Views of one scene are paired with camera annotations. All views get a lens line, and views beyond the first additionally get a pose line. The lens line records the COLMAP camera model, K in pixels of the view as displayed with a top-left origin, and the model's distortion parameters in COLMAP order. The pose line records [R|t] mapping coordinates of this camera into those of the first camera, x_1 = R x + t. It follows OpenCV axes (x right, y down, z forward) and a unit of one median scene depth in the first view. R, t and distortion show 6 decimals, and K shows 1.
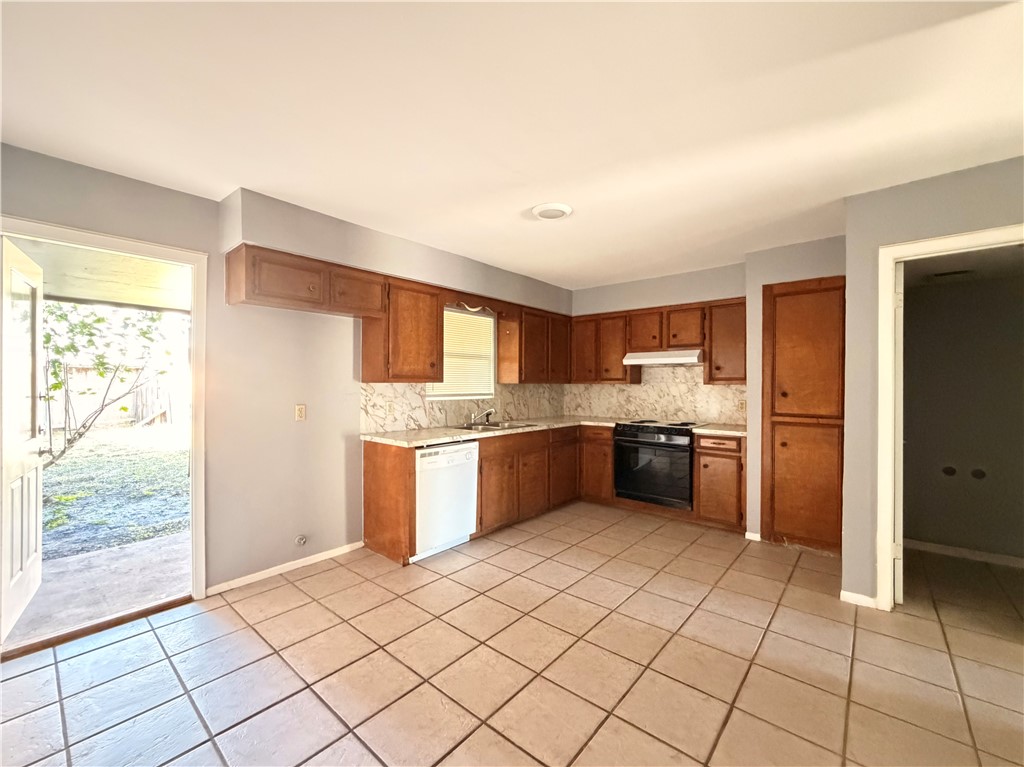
lens RADIAL K [[410.0, 0, 512.6], [0, 410.0, 384.5], [0, 0, 1]] dist [0.014561, 0.000199]
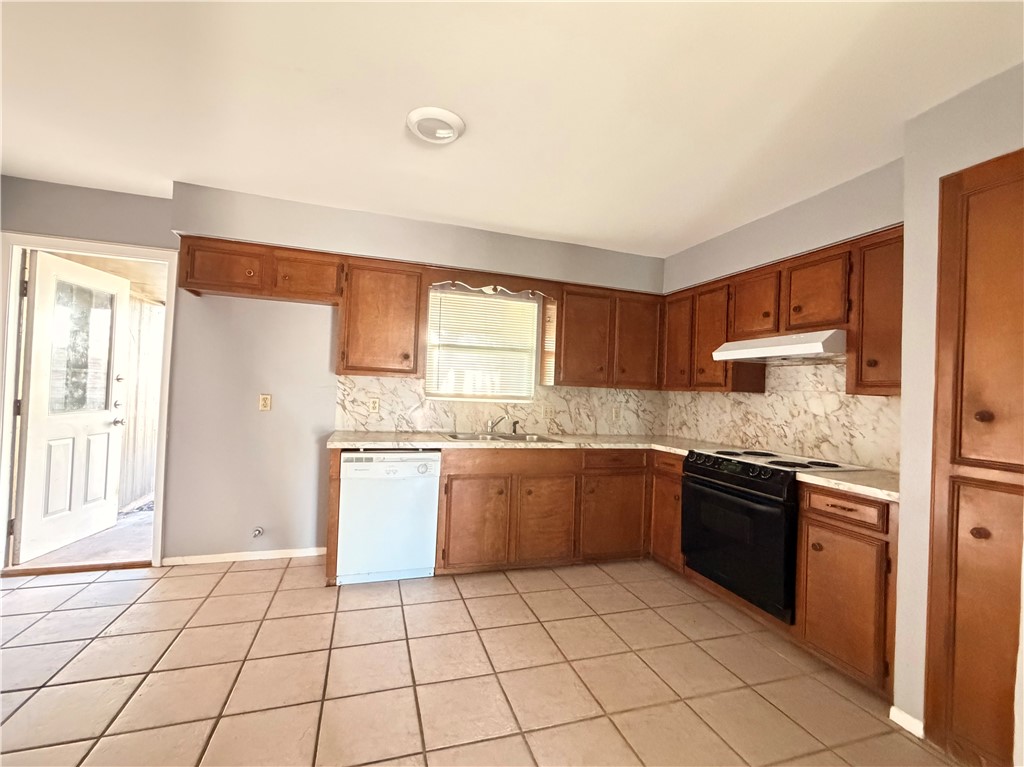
lens RADIAL K [[436.3, 0, 510.1], [0, 436.3, 384.1], [0, 0, 1]] dist [0.013051, 0.000375]
pose [[0.859995, 0.024963, -0.509691, 0.421590], [-0.040059, 0.999023, -0.018664, 0.016555], [0.508727, 0.036468, 0.860155, 0.313532]]
